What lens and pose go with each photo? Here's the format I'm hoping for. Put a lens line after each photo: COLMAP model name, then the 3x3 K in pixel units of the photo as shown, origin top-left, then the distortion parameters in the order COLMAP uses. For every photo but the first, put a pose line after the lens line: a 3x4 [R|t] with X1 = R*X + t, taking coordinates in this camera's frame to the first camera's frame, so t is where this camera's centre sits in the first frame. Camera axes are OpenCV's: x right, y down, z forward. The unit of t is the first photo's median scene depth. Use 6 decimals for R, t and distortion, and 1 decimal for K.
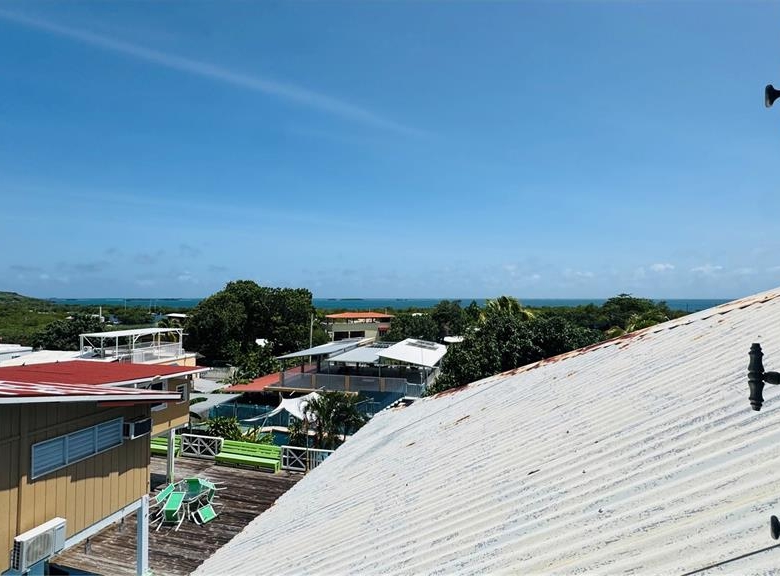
lens RADIAL K [[411.2, 0, 390.0], [0, 411.2, 288.0], [0, 0, 1]] dist [-0.001109, 0.000774]
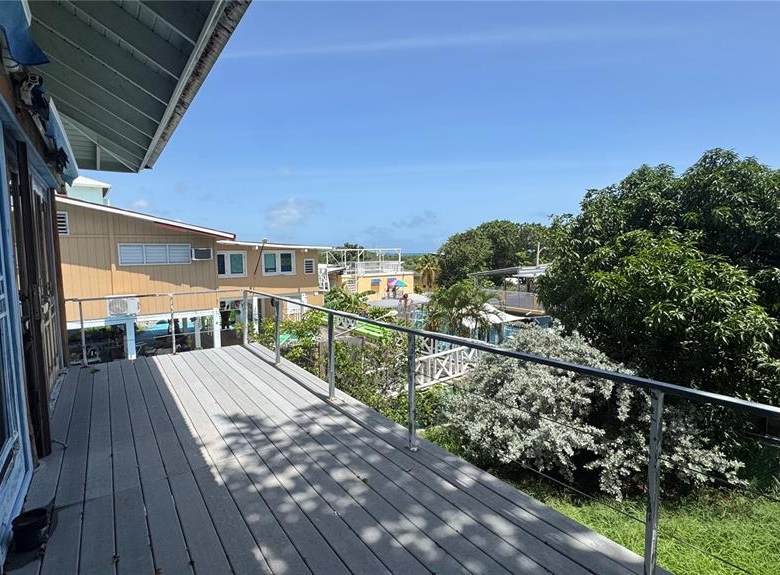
lens RADIAL K [[411.2, 0, 390.0], [0, 411.2, 287.5], [0, 0, 1]] dist [-0.001109, 0.000774]
pose [[0.773382, 0.044426, -0.632382, 0.184227], [0.023891, 0.994790, 0.099103, 0.090489], [0.633490, -0.091753, 0.768292, 0.102918]]
